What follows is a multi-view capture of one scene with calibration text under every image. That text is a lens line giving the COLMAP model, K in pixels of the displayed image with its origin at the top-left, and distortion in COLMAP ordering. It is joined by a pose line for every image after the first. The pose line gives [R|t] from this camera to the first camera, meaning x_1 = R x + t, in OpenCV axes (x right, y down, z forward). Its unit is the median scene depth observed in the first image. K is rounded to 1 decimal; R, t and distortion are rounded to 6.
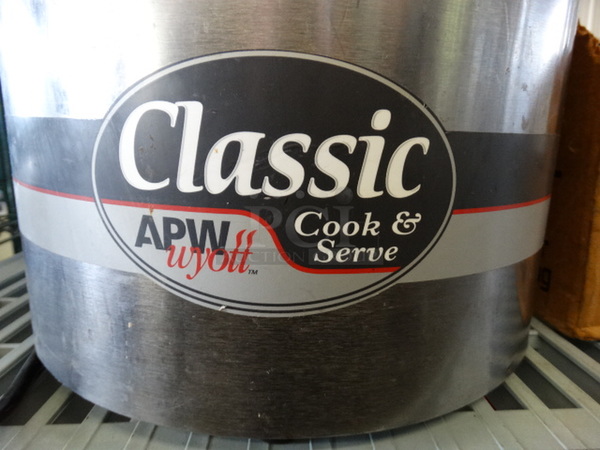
lens RADIAL K [[436.7, 0, 301.5], [0, 436.7, 227.5], [0, 0, 1]] dist [-0.001386, 0.001181]
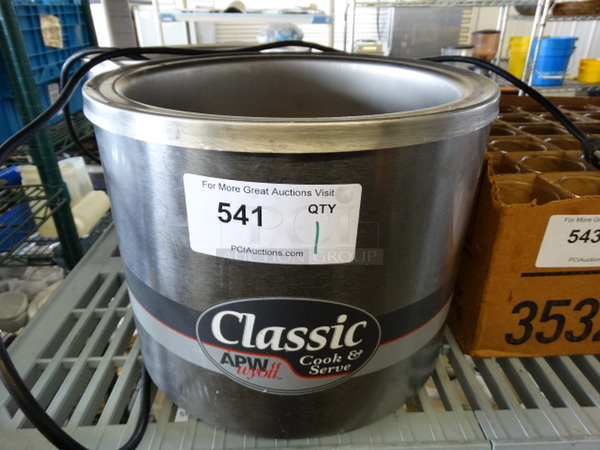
lens RADIAL K [[436.7, 0, 299.3], [0, 436.7, 227.8], [0, 0, 1]] dist [-0.001386, 0.001181]
pose [[0.999976, -0.006620, 0.001786, -0.017480], [0.005961, 0.968076, 0.250588, -1.124527], [-0.003387, -0.250571, 0.968092, -0.836962]]
